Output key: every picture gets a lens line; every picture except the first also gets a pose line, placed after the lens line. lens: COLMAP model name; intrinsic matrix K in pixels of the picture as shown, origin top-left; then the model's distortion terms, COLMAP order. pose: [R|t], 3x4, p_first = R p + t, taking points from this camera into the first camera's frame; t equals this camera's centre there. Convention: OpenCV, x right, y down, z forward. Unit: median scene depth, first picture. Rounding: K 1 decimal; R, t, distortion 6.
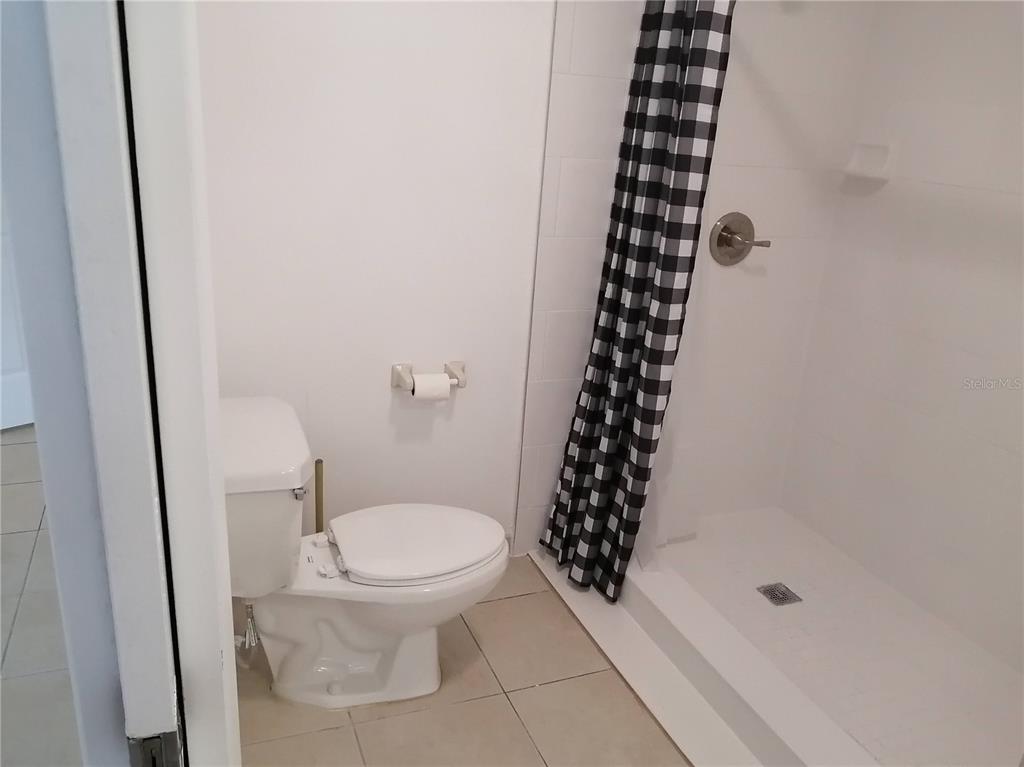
lens RADIAL K [[808.3, 0, 510.2], [0, 808.3, 377.4], [0, 0, 1]] dist [0.012202, -0.043007]
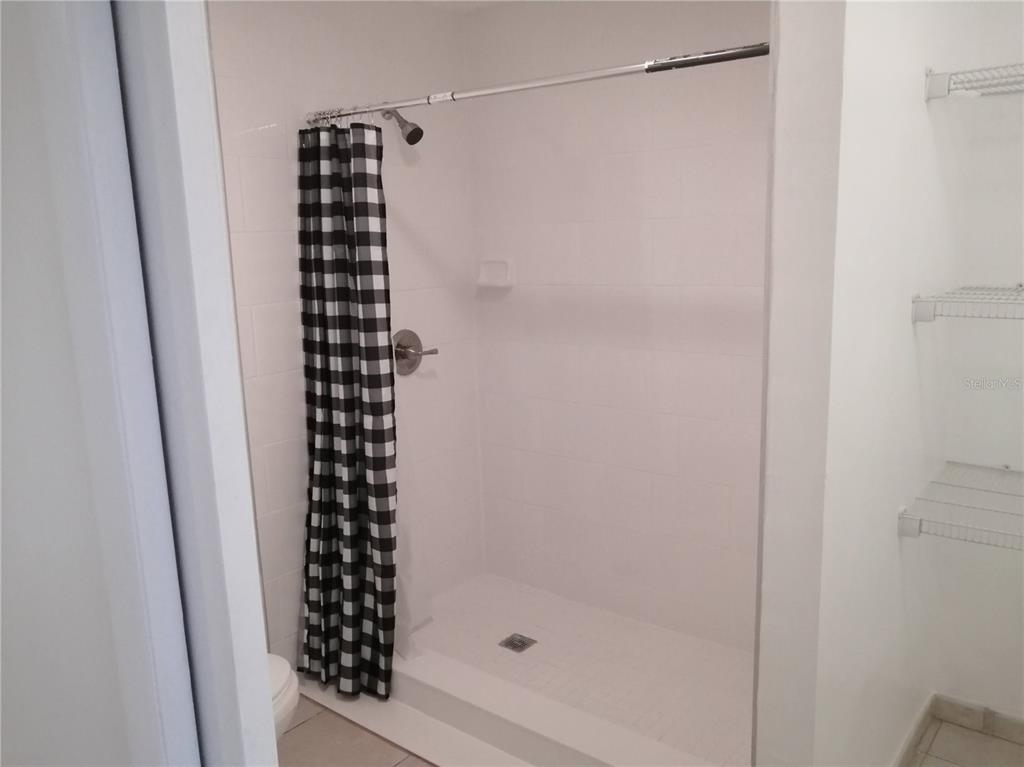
lens RADIAL K [[808.3, 0, 512.3], [0, 808.3, 384.5], [0, 0, 1]] dist [0.012202, -0.043007]
pose [[0.872801, -0.181185, 0.453201, -0.137635], [0.241323, 0.967302, -0.078037, 0.000146], [-0.424243, 0.177478, 0.887986, -0.091248]]
